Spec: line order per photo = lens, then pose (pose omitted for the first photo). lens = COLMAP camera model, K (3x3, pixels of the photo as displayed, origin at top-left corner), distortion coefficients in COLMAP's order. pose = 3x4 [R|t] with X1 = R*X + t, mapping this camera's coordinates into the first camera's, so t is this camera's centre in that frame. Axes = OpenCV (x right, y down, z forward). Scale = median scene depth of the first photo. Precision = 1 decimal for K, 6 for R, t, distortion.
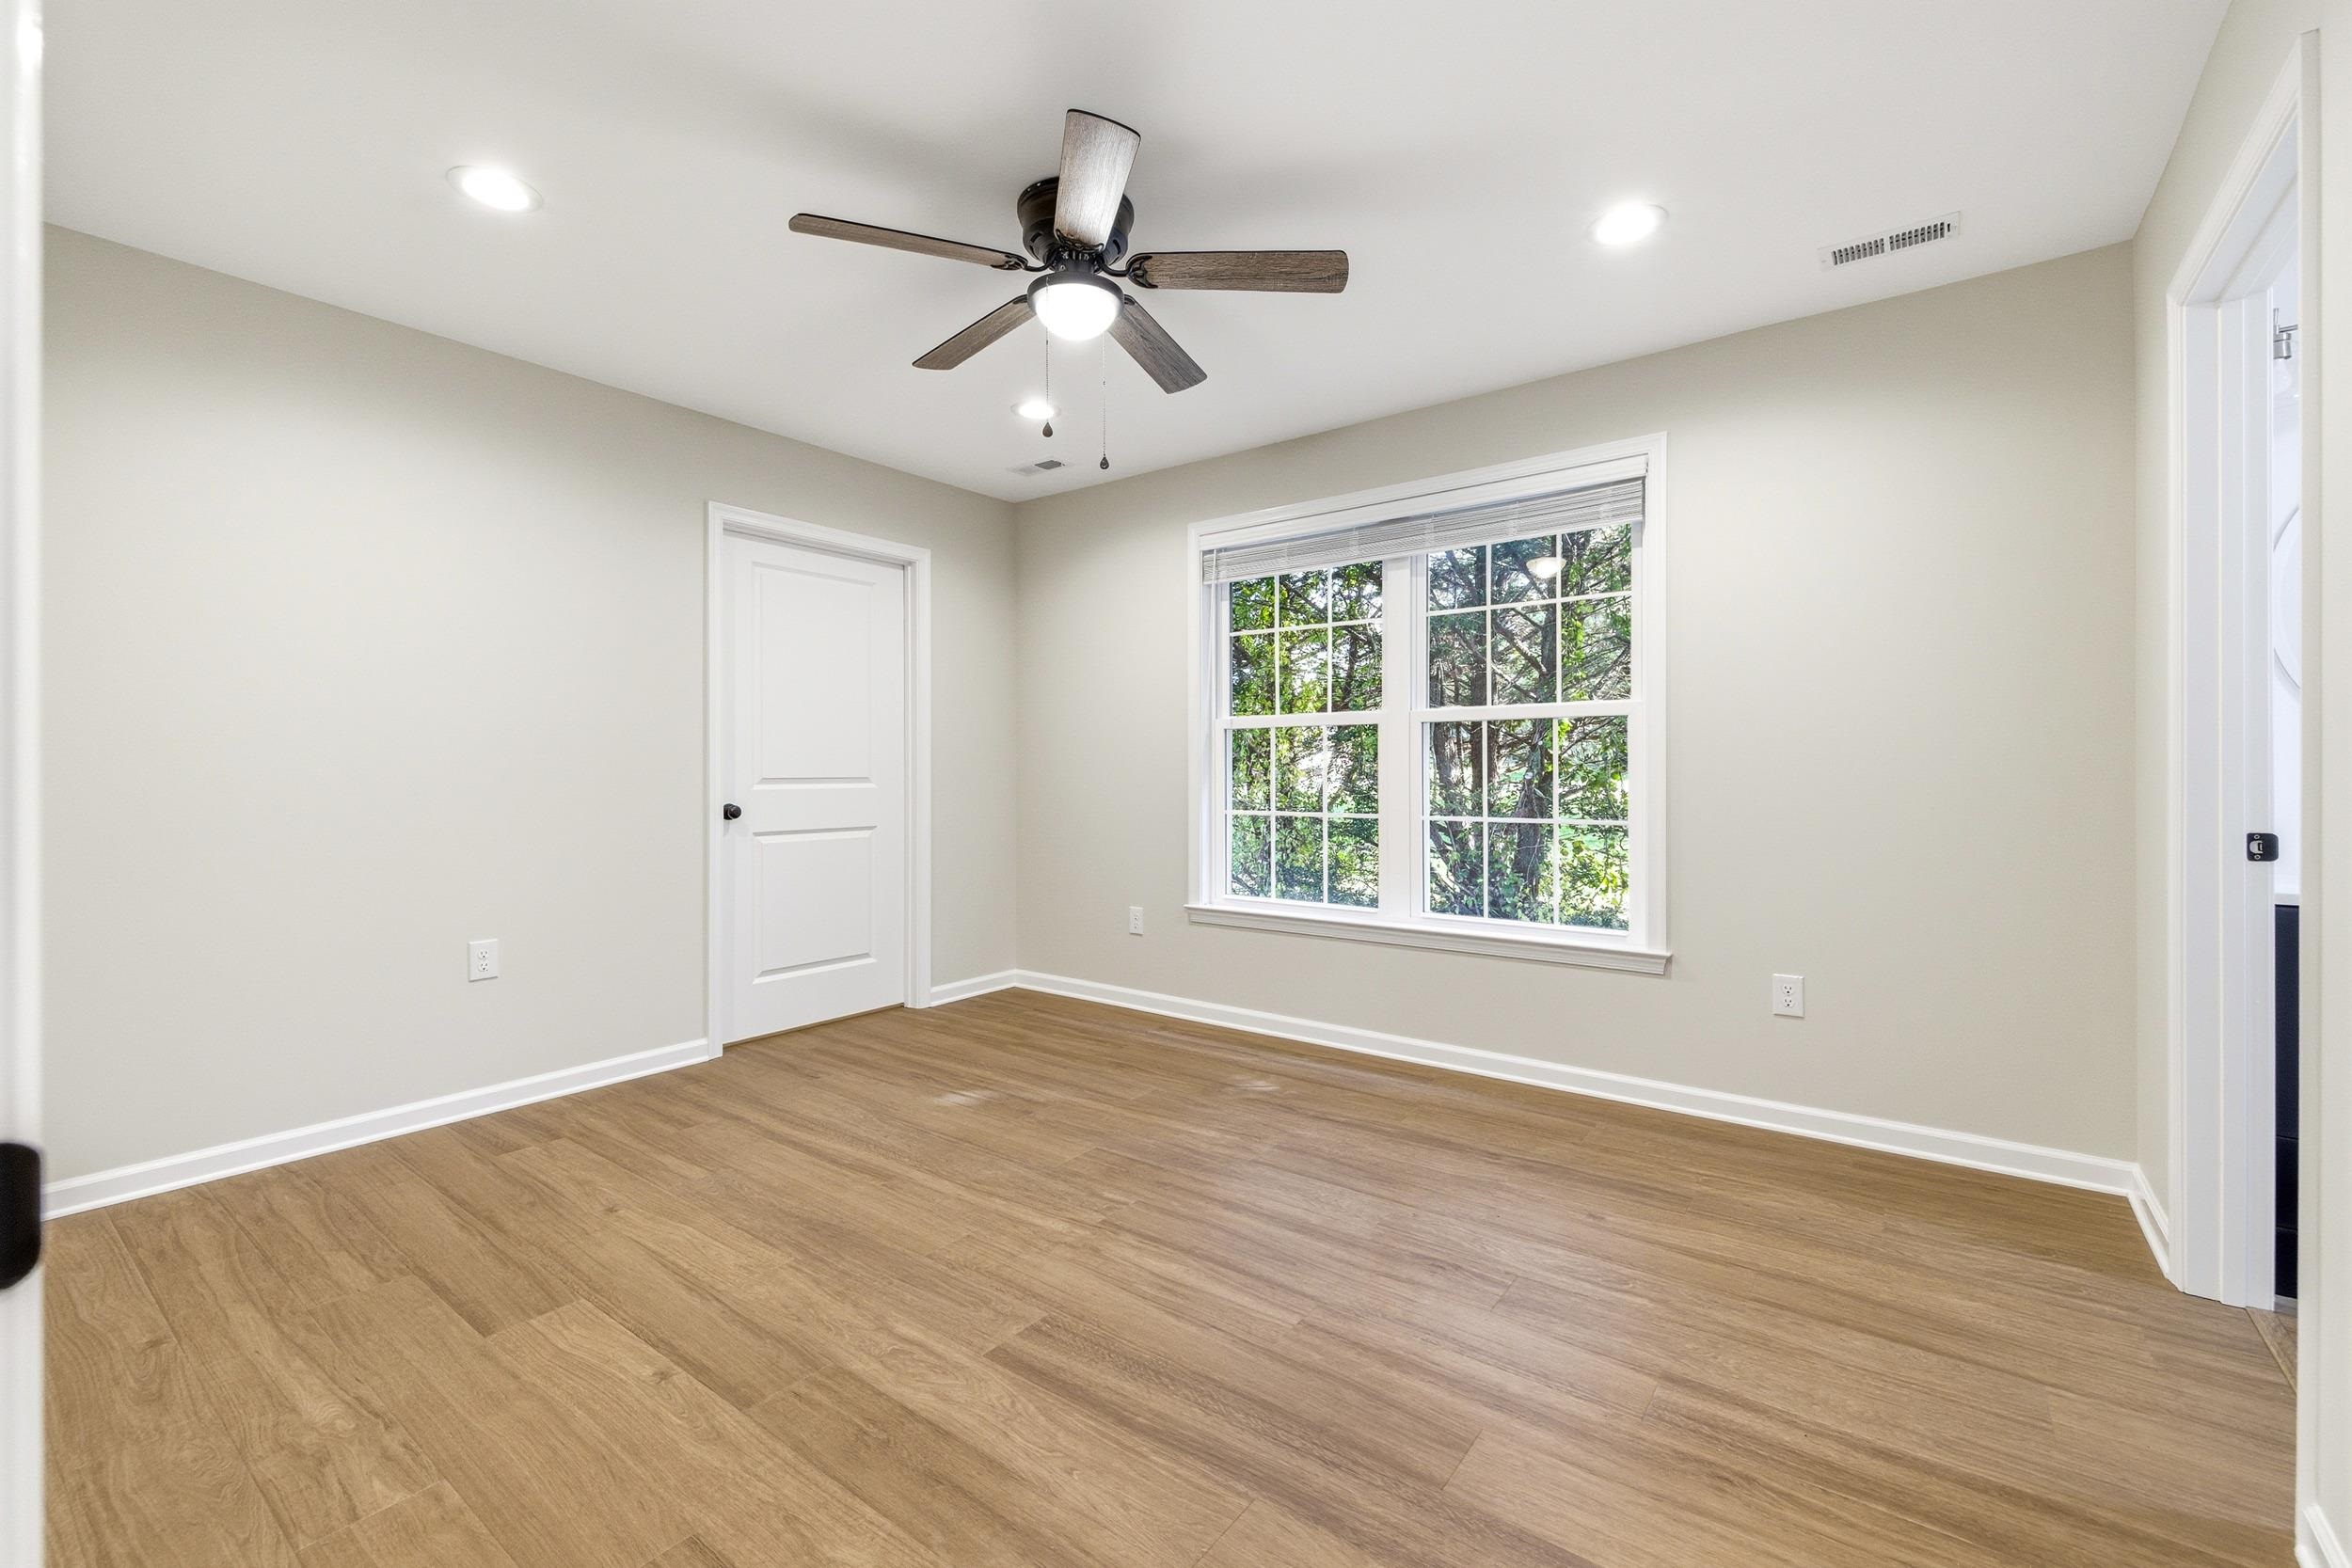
lens RADIAL K [[990.3, 0, 1175.0], [0, 990.3, 795.6], [0, 0, 1]] dist [0.010203, -0.003230]
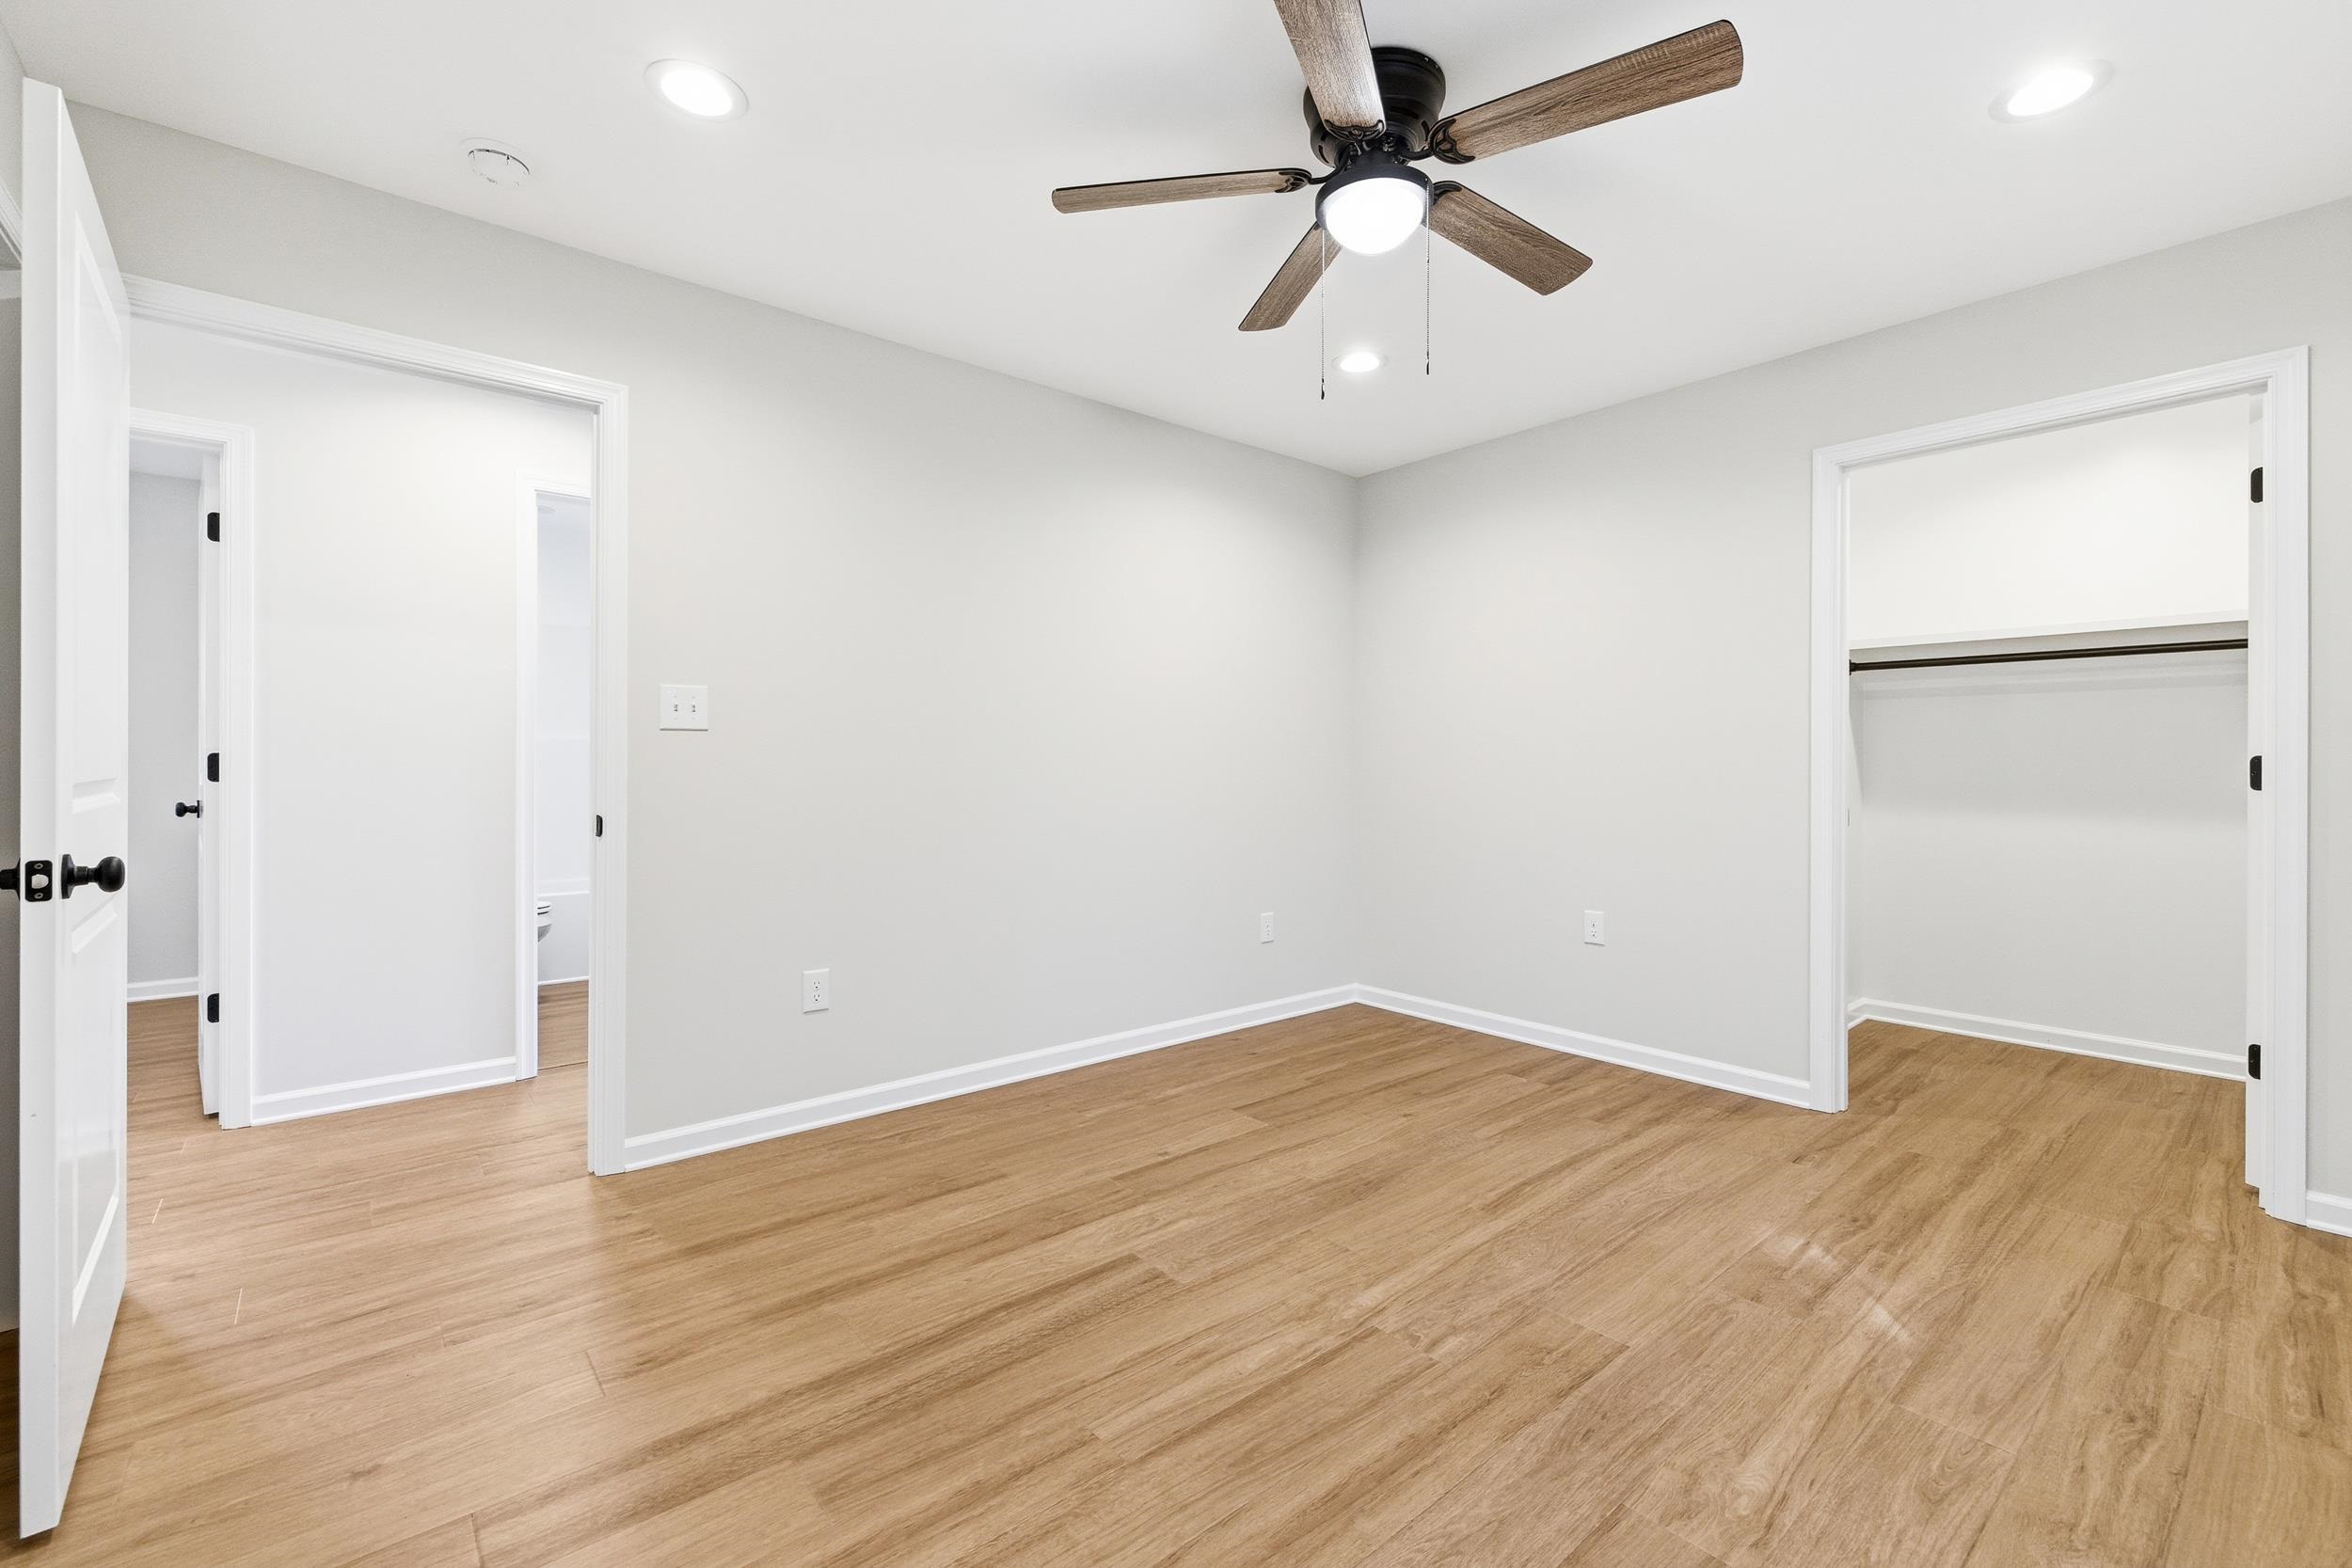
lens RADIAL K [[990.3, 0, 1168.9], [0, 990.3, 779.9], [0, 0, 1]] dist [0.010203, -0.003230]
pose [[-0.227299, 0.013756, -0.973728, 0.634579], [-0.026294, 0.999449, 0.020257, -0.023560], [0.973470, 0.030208, -0.226812, 0.858178]]
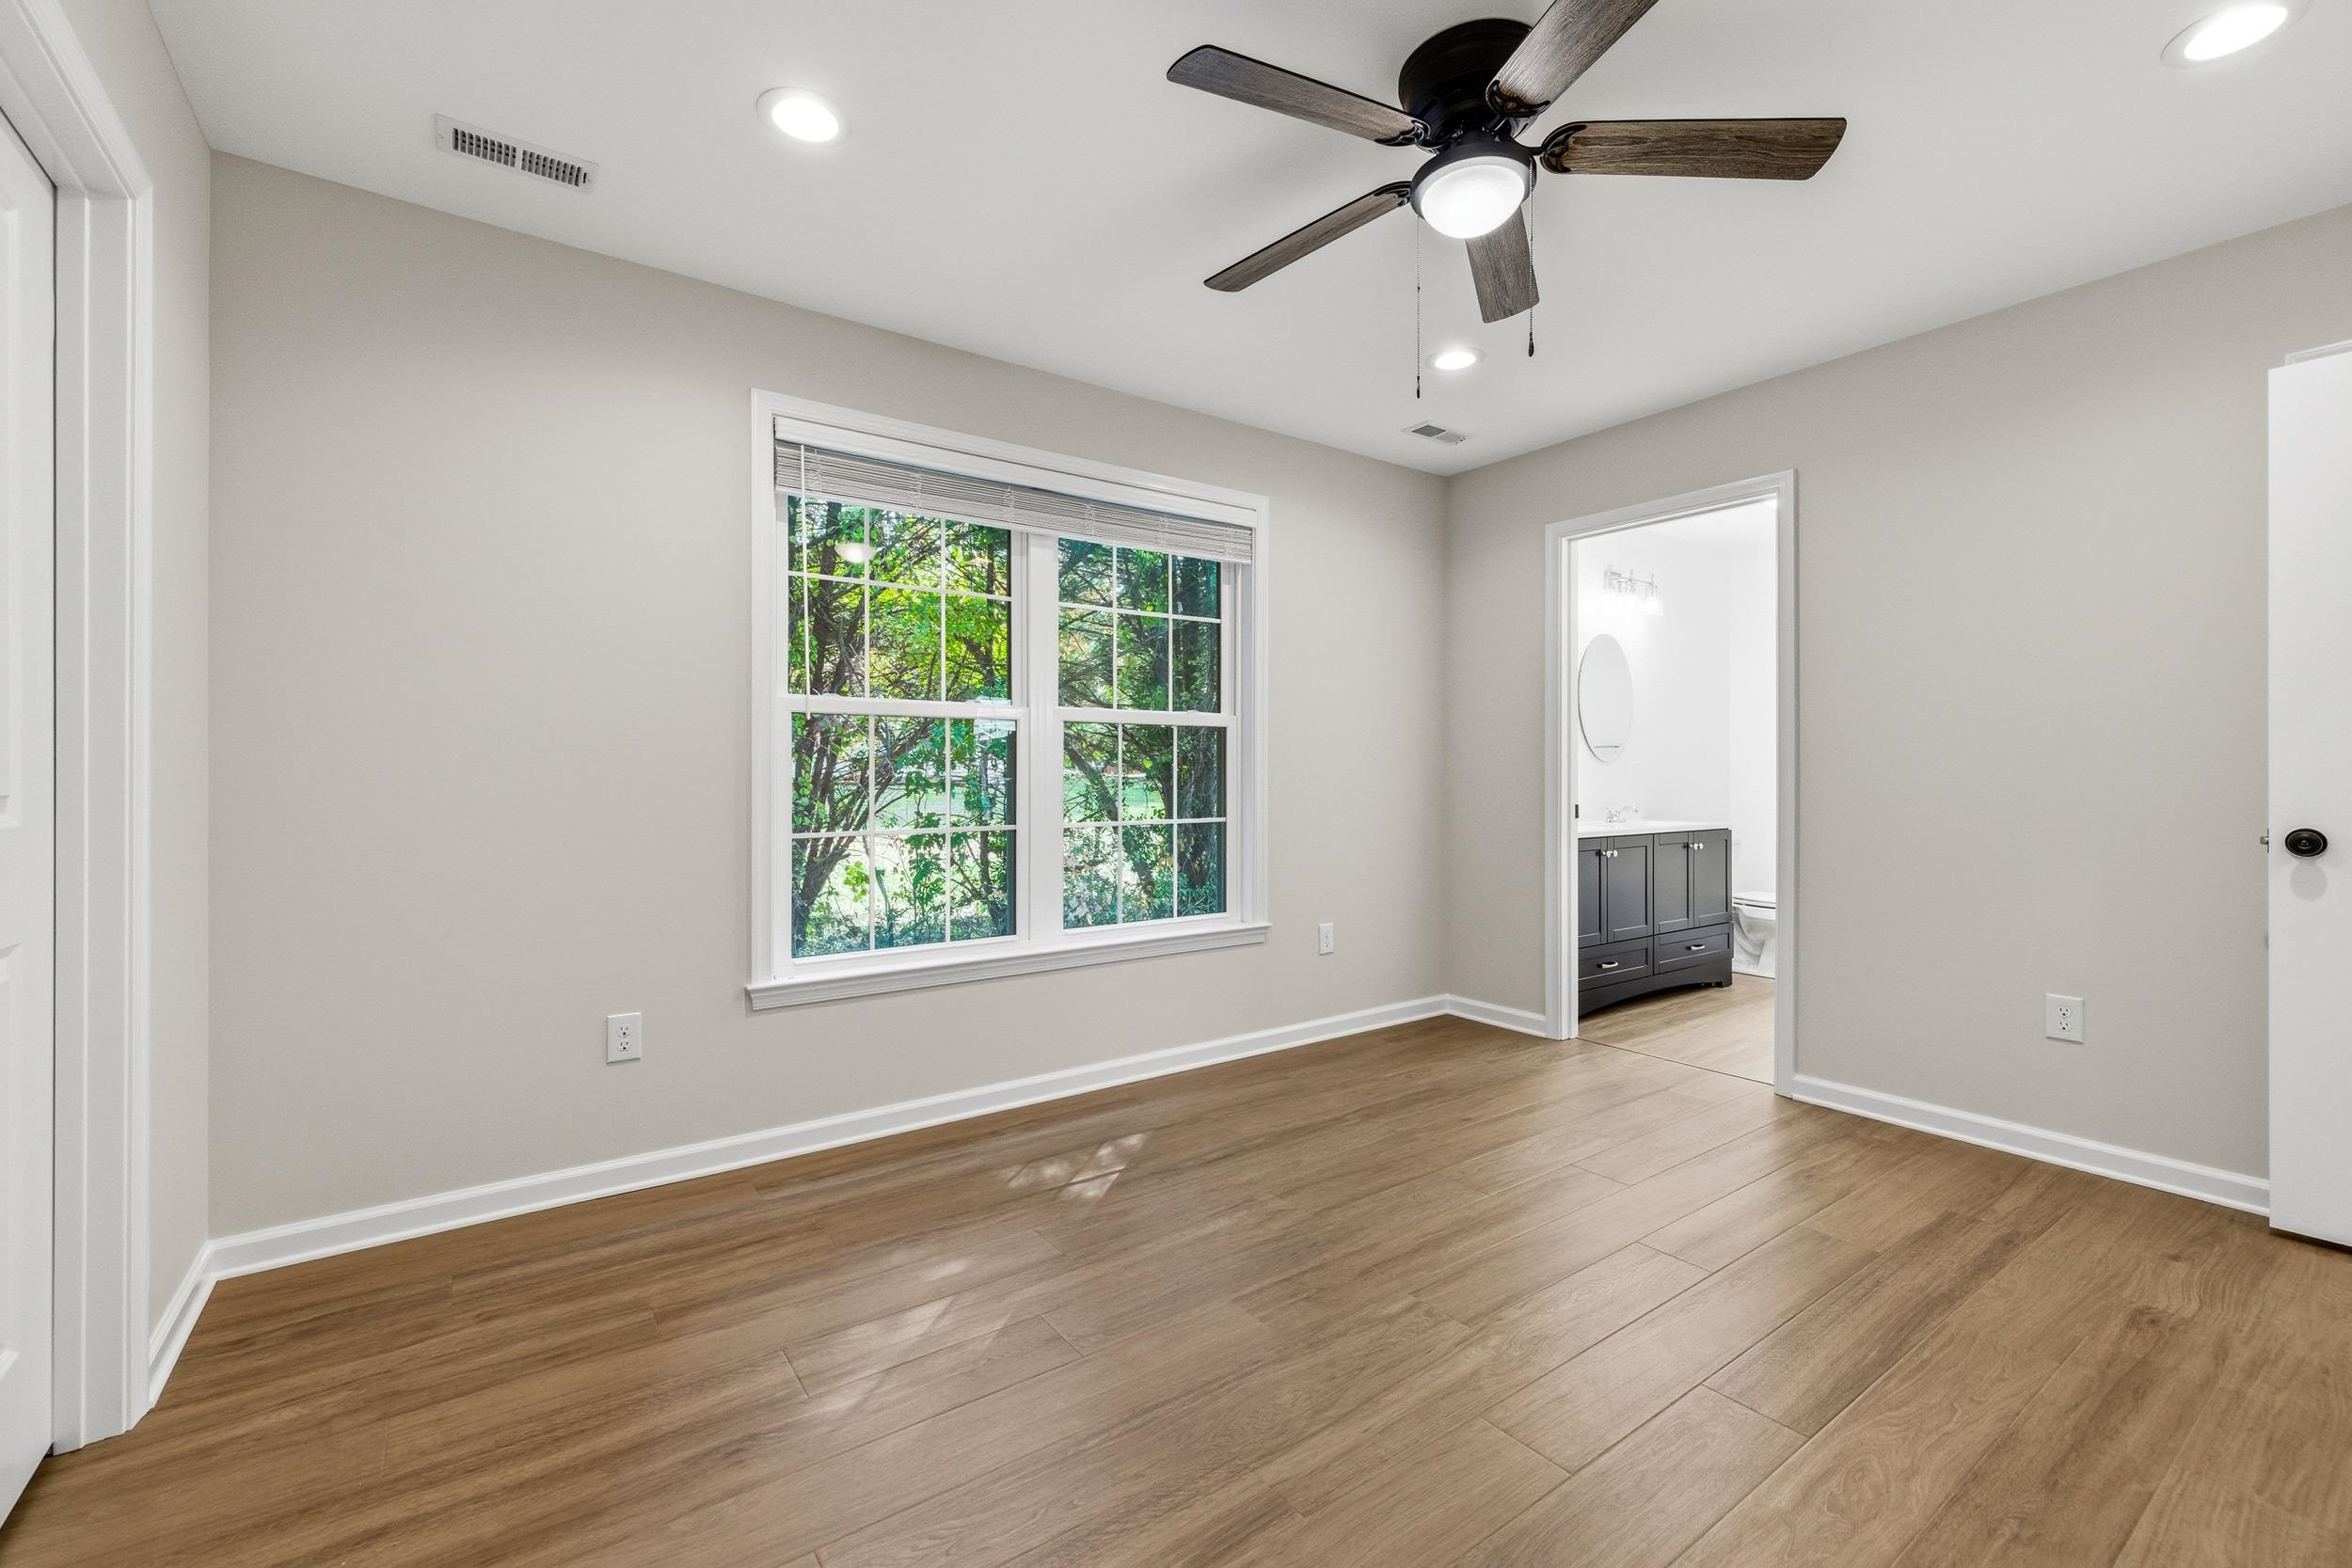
lens RADIAL K [[990.3, 0, 1186.9], [0, 990.3, 782.1], [0, 0, 1]] dist [0.010203, -0.003230]
pose [[0.288163, -0.005193, 0.957567, -0.785338], [0.023139, 0.999731, -0.001541, -0.017701], [-0.957302, 0.022601, 0.288206, 0.831547]]
